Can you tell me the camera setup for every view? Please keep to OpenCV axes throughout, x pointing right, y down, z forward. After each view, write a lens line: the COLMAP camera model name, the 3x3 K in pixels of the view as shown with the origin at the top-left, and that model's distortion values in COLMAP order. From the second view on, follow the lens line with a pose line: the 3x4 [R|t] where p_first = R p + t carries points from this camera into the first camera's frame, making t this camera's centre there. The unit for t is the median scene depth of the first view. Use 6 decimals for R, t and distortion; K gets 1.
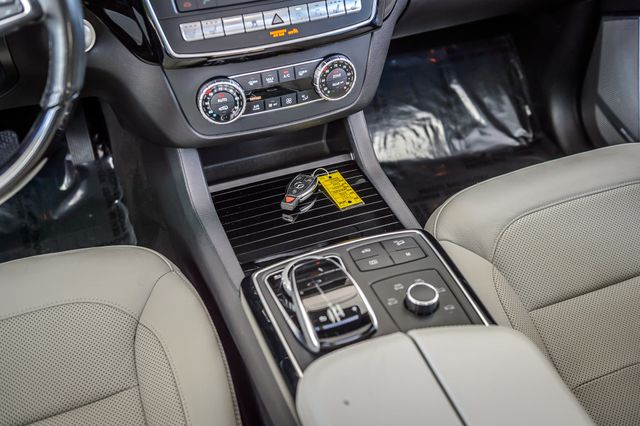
lens RADIAL K [[680.2, 0, 322.3], [0, 680.2, 212.3], [0, 0, 1]] dist [-0.011700, 0.000000]
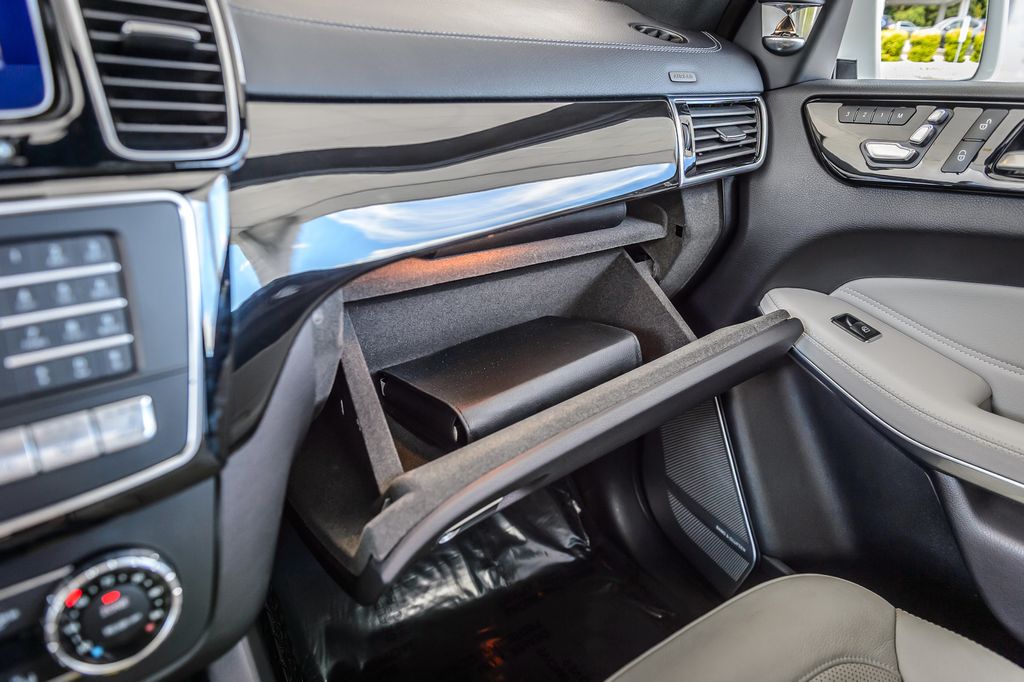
lens RADIAL K [[676.3, 0, 509.4], [0, 676.3, 337.8], [0, 0, 1]] dist [-0.000932, -0.006962]
pose [[0.967692, -0.098235, 0.232212, 0.162239], [0.172567, 0.929517, -0.325913, -0.178442], [-0.183829, 0.355456, 0.916438, 0.555094]]
